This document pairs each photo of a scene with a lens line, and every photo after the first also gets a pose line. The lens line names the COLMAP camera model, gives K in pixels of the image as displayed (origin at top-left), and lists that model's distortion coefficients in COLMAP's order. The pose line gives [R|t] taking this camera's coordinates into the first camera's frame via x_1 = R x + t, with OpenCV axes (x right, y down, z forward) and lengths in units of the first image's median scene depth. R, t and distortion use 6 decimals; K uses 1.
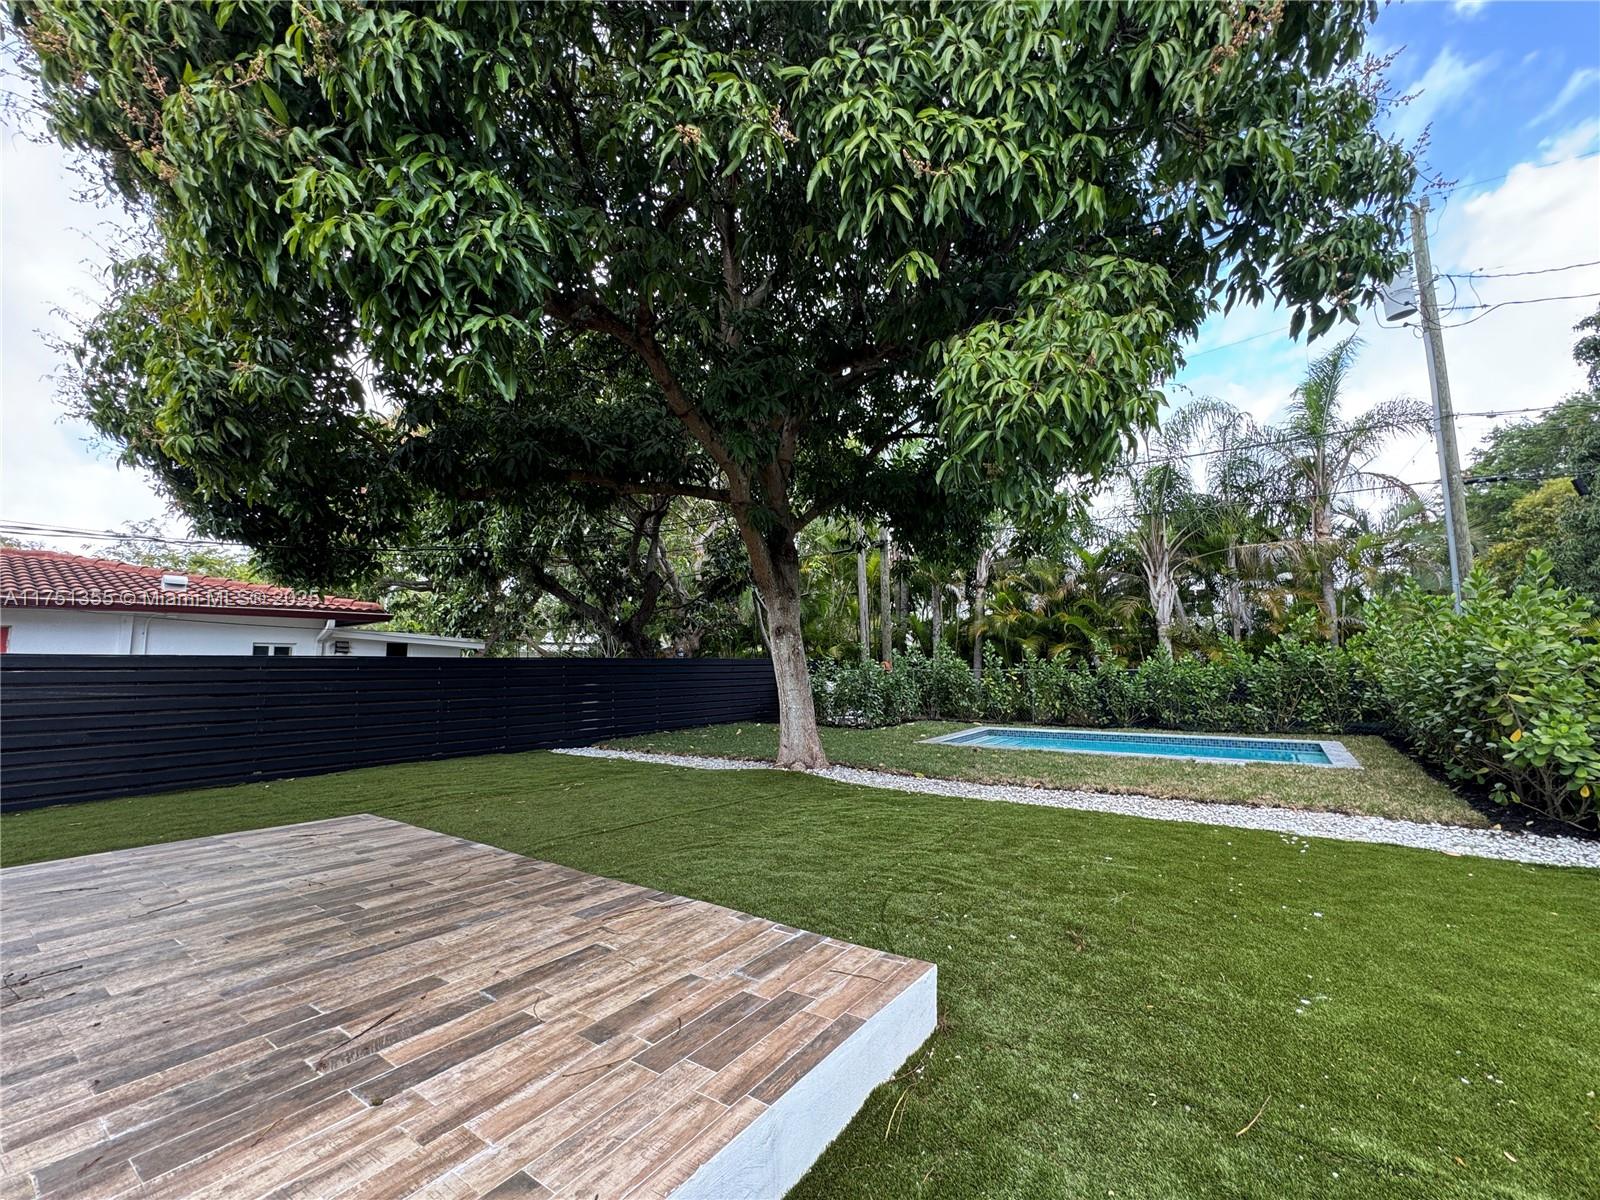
lens RADIAL K [[638.3, 0, 794.5], [0, 638.3, 602.6], [0, 0, 1]] dist [-0.001830, 0.000511]
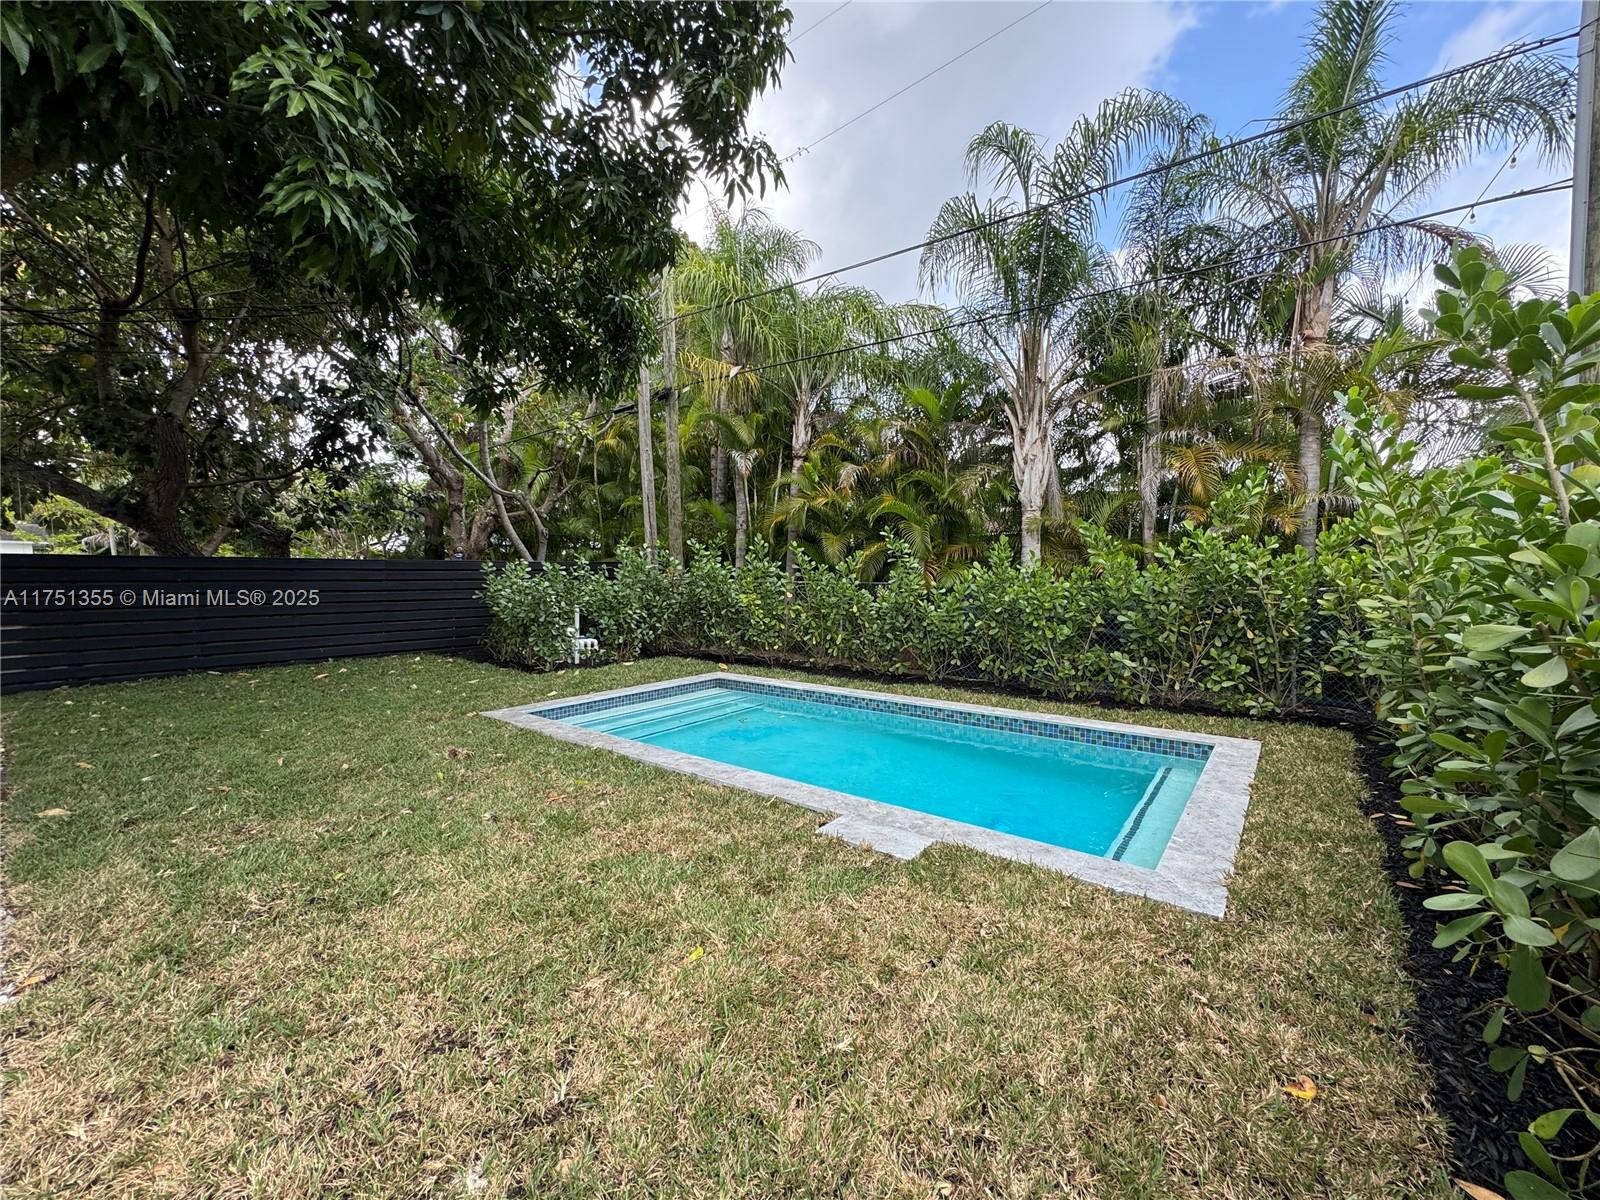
lens RADIAL K [[638.3, 0, 800.9], [0, 638.3, 599.3], [0, 0, 1]] dist [-0.001830, 0.000511]
pose [[0.999536, 0.012820, -0.027636, 0.476991], [-0.008796, 0.989956, 0.141100, 0.043205], [0.029167, -0.140791, 0.989610, 0.485717]]
